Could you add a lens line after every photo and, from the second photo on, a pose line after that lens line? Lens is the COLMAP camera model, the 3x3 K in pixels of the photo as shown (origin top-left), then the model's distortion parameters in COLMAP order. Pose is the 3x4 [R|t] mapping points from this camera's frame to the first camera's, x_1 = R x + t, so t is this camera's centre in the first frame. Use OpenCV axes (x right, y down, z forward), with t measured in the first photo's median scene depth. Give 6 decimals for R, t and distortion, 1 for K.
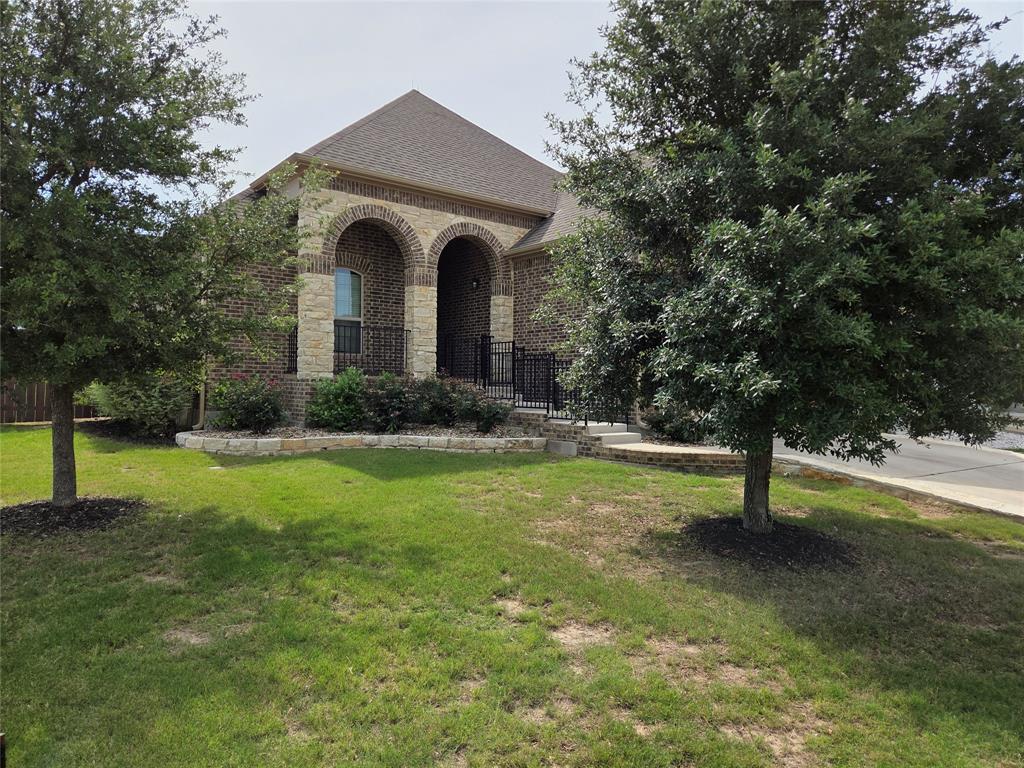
lens RADIAL K [[680.1, 0, 515.6], [0, 680.1, 381.6], [0, 0, 1]] dist [0.073319, -0.064347]
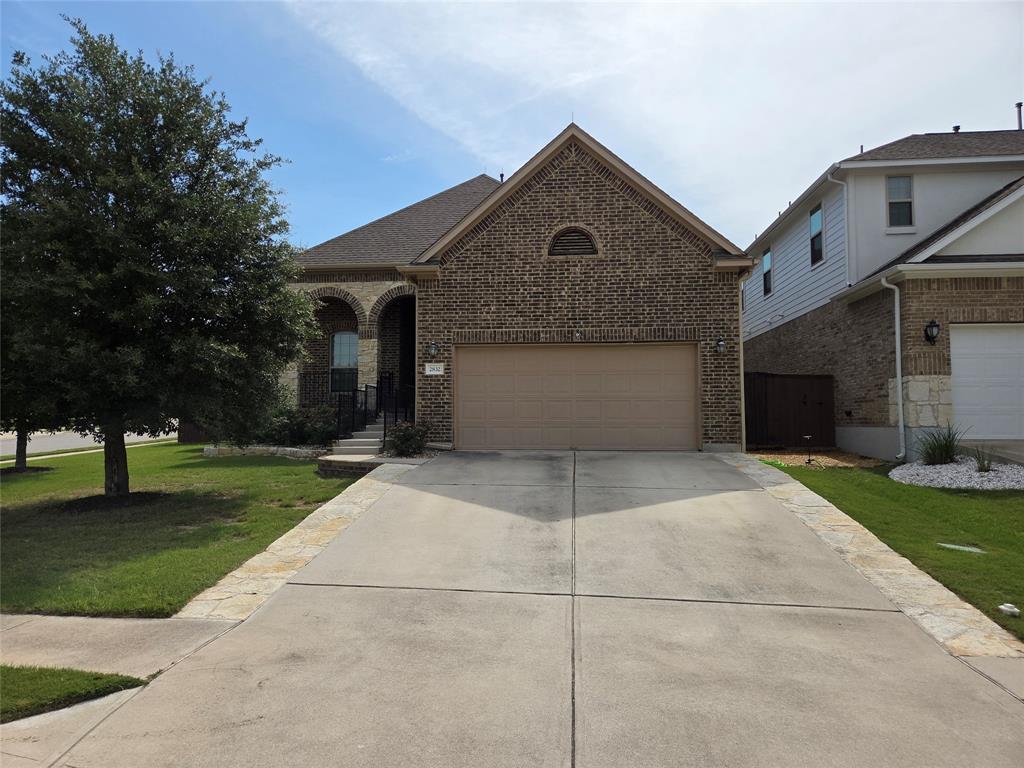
lens RADIAL K [[688.8, 0, 507.6], [0, 688.8, 376.1], [0, 0, 1]] dist [0.084742, -0.067645]
pose [[0.728829, -0.057094, -0.682311, 0.992259], [0.015159, 0.997619, -0.067285, 0.027964], [0.684527, 0.038696, 0.727959, 0.205576]]
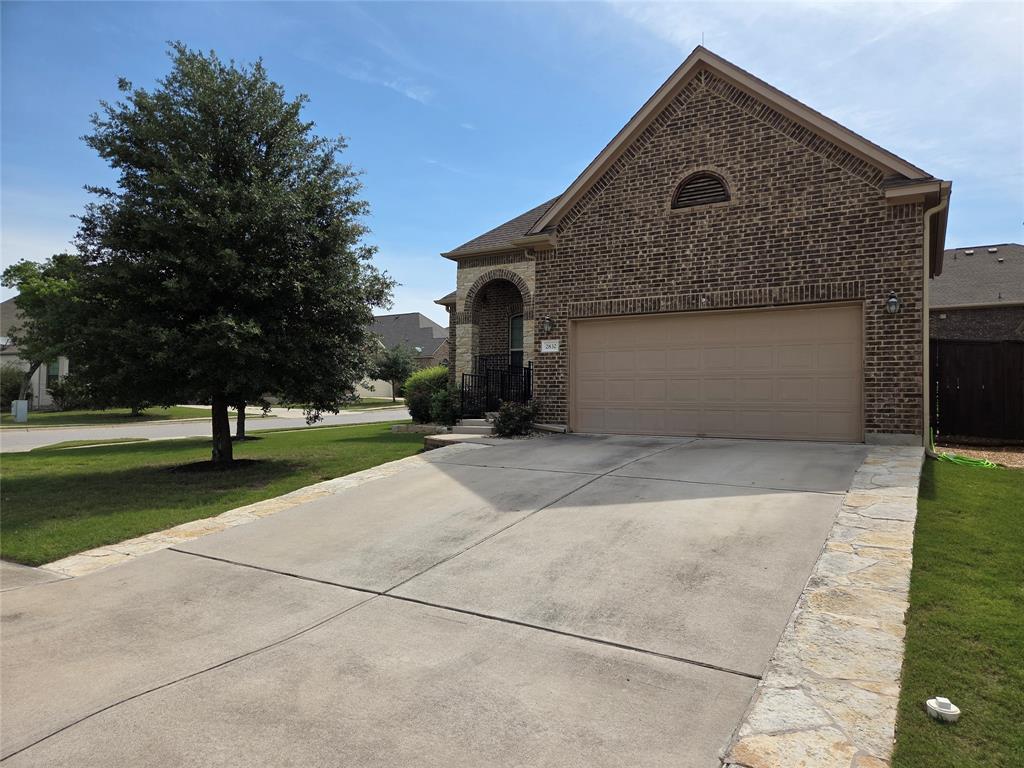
lens RADIAL K [[690.2, 0, 518.3], [0, 690.2, 388.4], [0, 0, 1]] dist [0.070499, -0.058811]
pose [[0.367405, -0.034329, -0.929427, 1.090690], [-0.000349, 0.999313, -0.037048, 0.041615], [0.930061, 0.013936, 0.367141, 0.492398]]
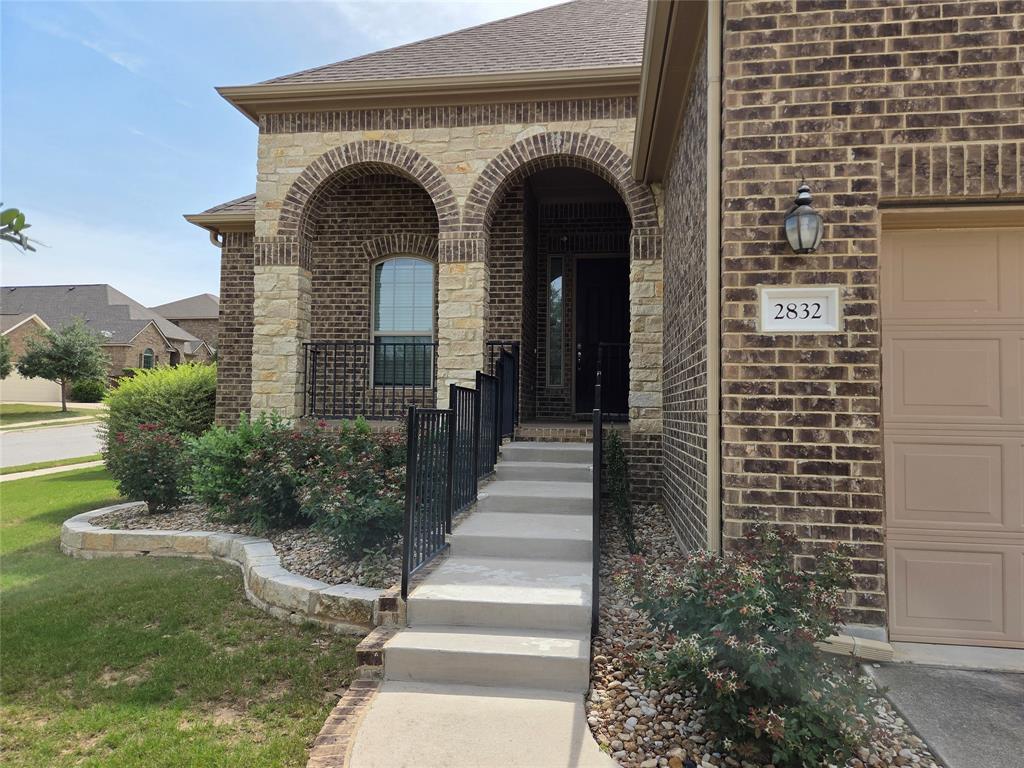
lens RADIAL K [[688.8, 0, 507.6], [0, 688.8, 376.1], [0, 0, 1]] dist [0.084742, -0.067645]
pose [[0.691315, -0.037485, -0.721581, 0.301692], [-0.000778, 0.998614, -0.052622, -0.017508], [0.722553, 0.036940, 0.690328, 0.642247]]
